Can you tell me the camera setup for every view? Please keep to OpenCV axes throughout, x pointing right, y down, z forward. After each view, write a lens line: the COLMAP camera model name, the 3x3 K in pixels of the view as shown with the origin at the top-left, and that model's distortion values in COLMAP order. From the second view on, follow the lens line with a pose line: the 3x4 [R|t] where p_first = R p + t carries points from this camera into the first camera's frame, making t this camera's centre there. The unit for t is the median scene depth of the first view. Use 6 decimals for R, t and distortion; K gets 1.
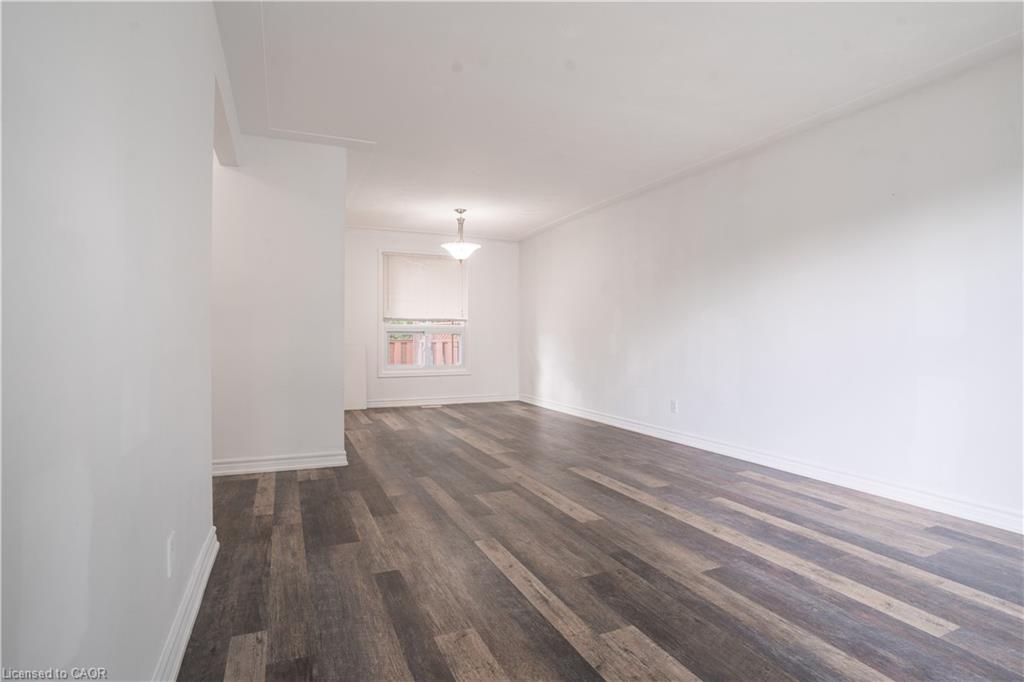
lens RADIAL K [[511.7, 0, 510.5], [0, 511.7, 342.0], [0, 0, 1]] dist [-0.052093, 0.016838]
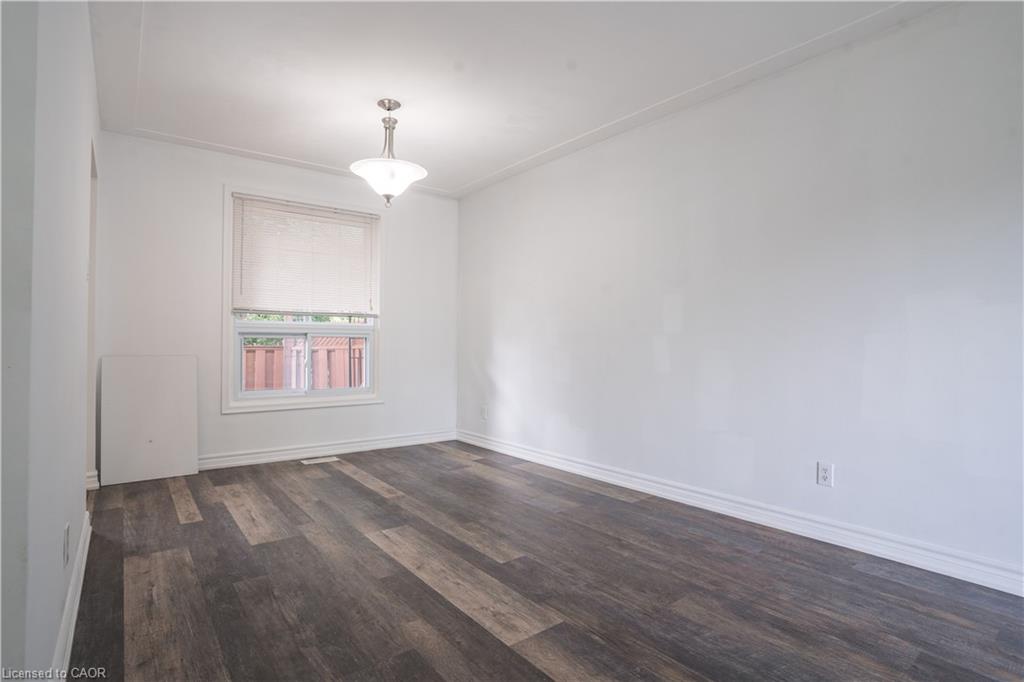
lens RADIAL K [[511.7, 0, 503.3], [0, 511.7, 338.5], [0, 0, 1]] dist [-0.052093, 0.016838]
pose [[0.973792, 0.004255, 0.227400, -0.084076], [-0.000381, 0.999854, -0.017077, -0.004389], [-0.227439, 0.016543, 0.973652, 0.387968]]
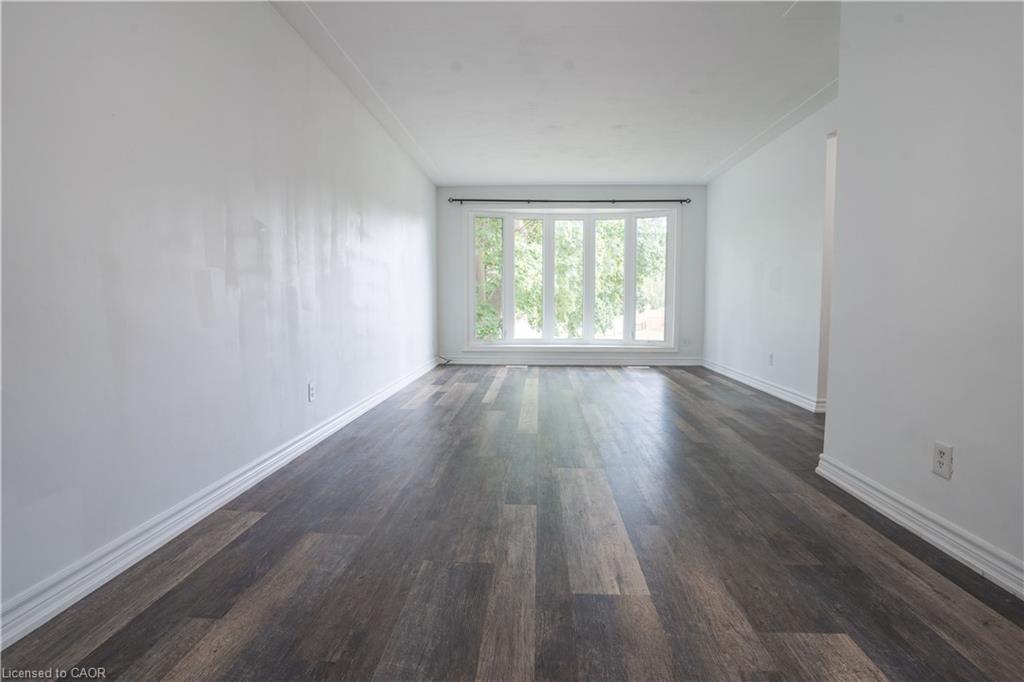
lens RADIAL K [[511.7, 0, 501.9], [0, 511.7, 332.3], [0, 0, 1]] dist [-0.052093, 0.016838]
pose [[-0.882104, -0.033137, 0.469887, -0.142986], [-0.001482, 0.997713, 0.067579, 0.000193], [-0.471052, 0.058915, -0.880136, 1.008428]]
